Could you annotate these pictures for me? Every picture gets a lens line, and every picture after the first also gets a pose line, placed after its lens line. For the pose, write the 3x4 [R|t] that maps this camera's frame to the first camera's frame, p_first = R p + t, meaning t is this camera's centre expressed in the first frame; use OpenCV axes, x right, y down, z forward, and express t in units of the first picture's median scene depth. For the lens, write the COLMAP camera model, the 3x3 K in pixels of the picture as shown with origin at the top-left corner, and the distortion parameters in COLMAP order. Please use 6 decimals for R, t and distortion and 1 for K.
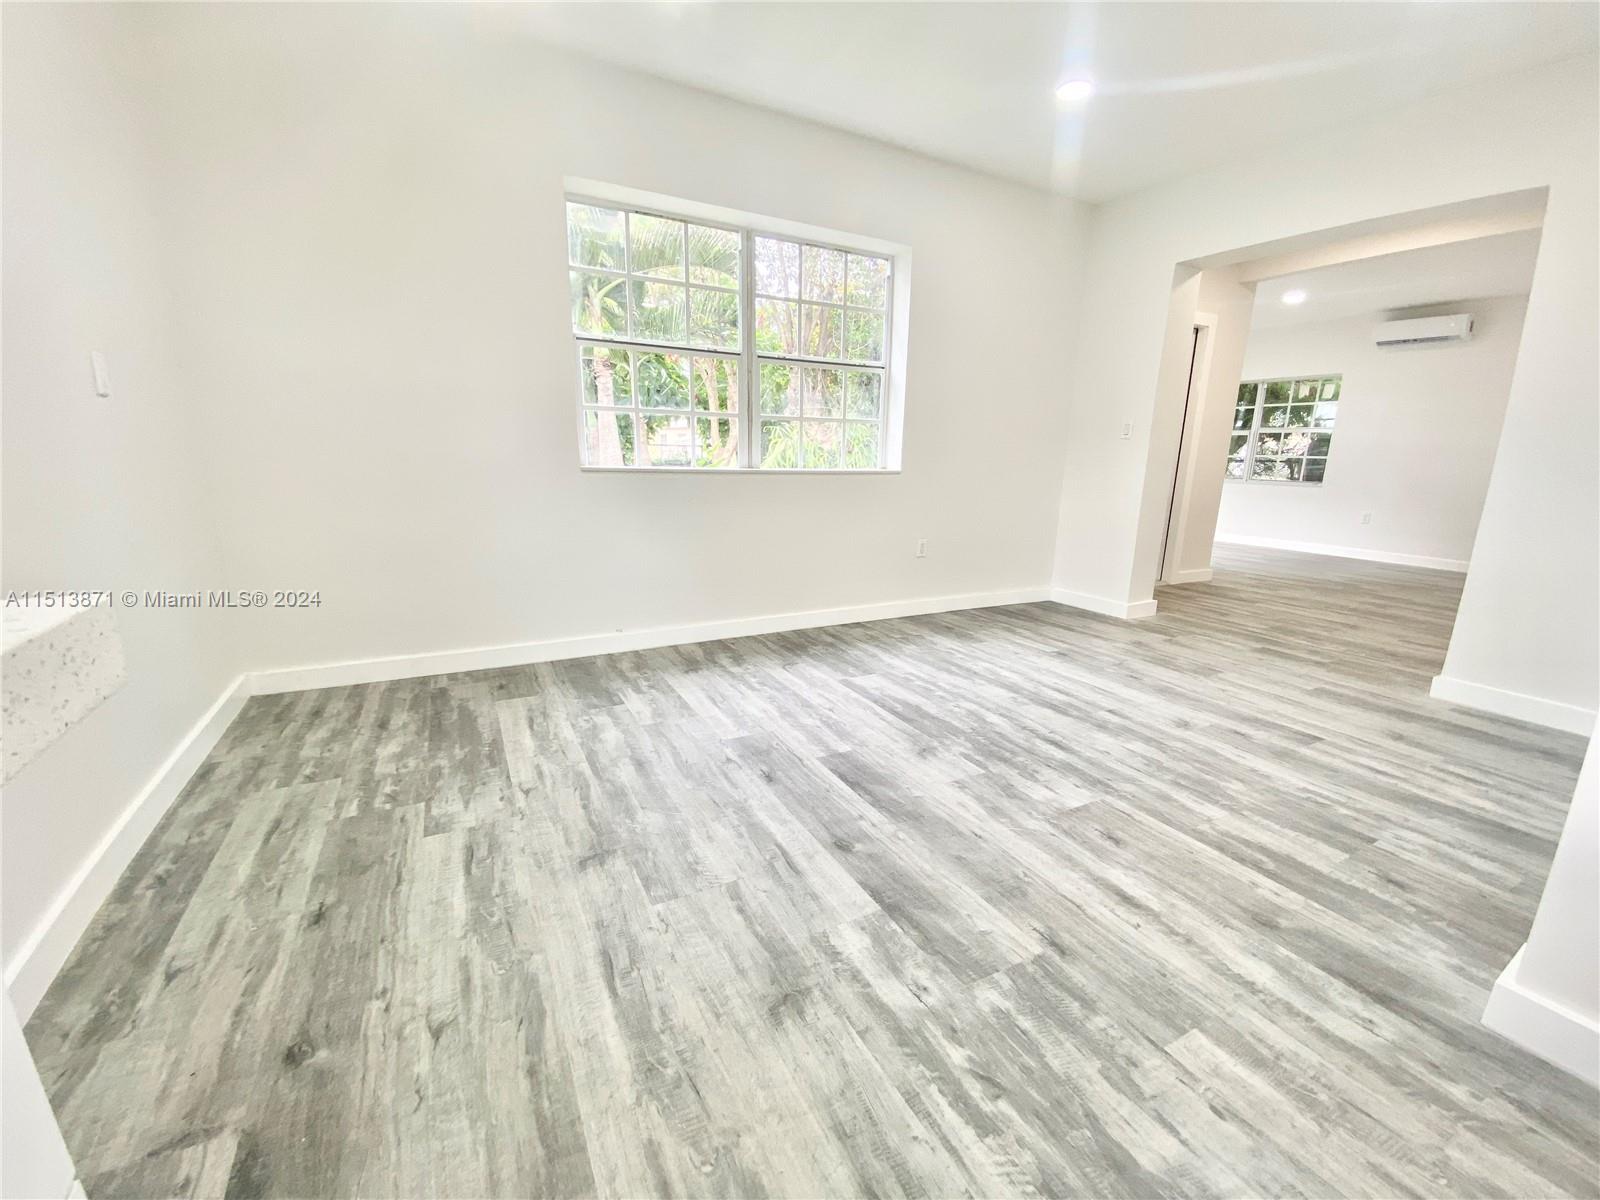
lens RADIAL K [[652.1, 0, 792.9], [0, 652.1, 602.8], [0, 0, 1]] dist [-0.003423, -0.008657]
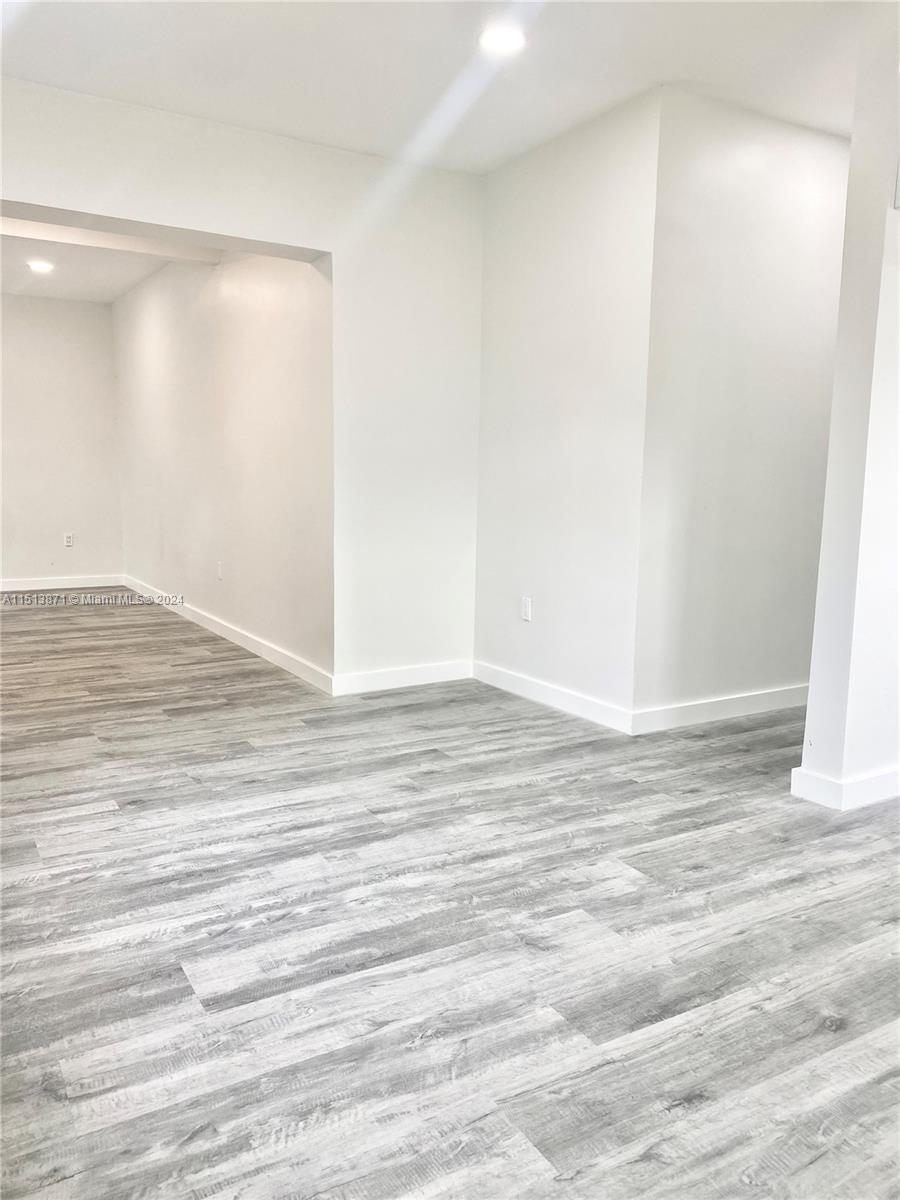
lens RADIAL K [[911.0, 0, 454.4], [0, 911.0, 600.6], [0, 0, 1]] dist [0.029796, -0.027621]
pose [[-0.052426, -0.156919, 0.986219, -0.732008], [0.209868, 0.963791, 0.164507, -0.313242], [-0.976323, 0.215601, -0.017595, 1.118438]]
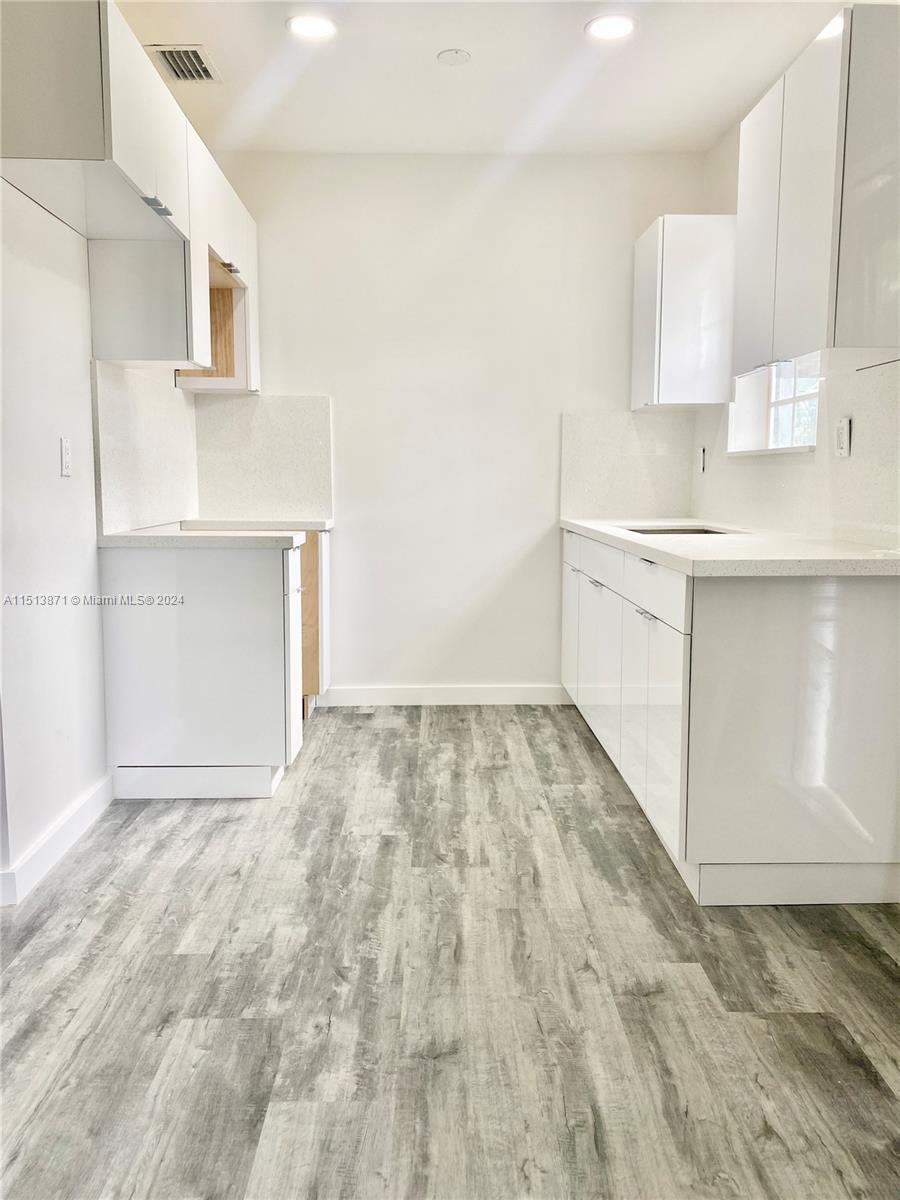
lens RADIAL K [[911.0, 0, 459.3], [0, 911.0, 602.0], [0, 0, 1]] dist [0.029796, -0.027621]
pose [[-0.897805, -0.080207, 0.433027, -0.370678], [0.082012, 0.935625, 0.343337, -0.345052], [-0.432689, 0.343763, -0.833431, 1.167873]]
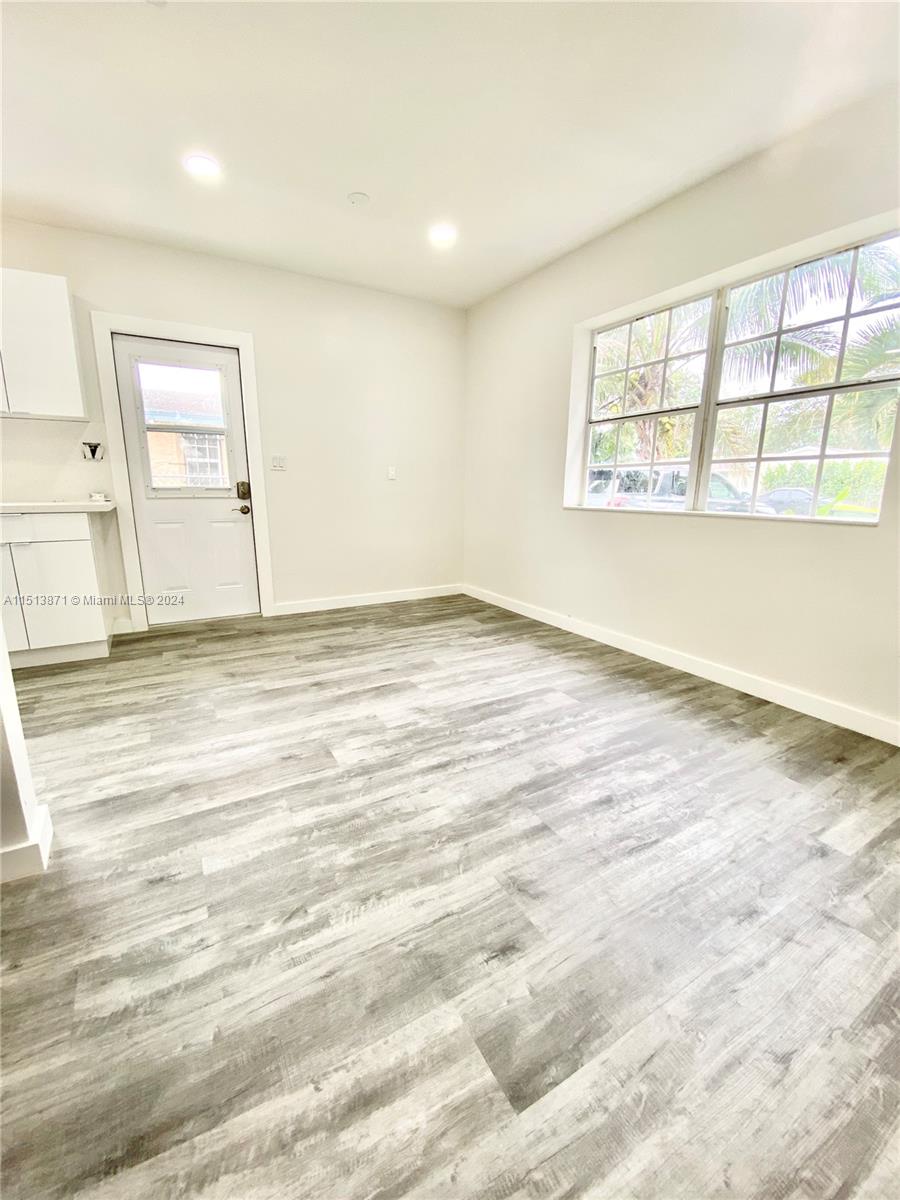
lens RADIAL K [[489.1, 0, 448.2], [0, 489.1, 598.6], [0, 0, 1]] dist [-0.003423, -0.008657]
pose [[0.045883, 0.206242, -0.977425, 1.280258], [-0.235378, 0.953138, 0.190068, -0.227412], [0.970820, 0.221343, 0.092278, 0.995940]]
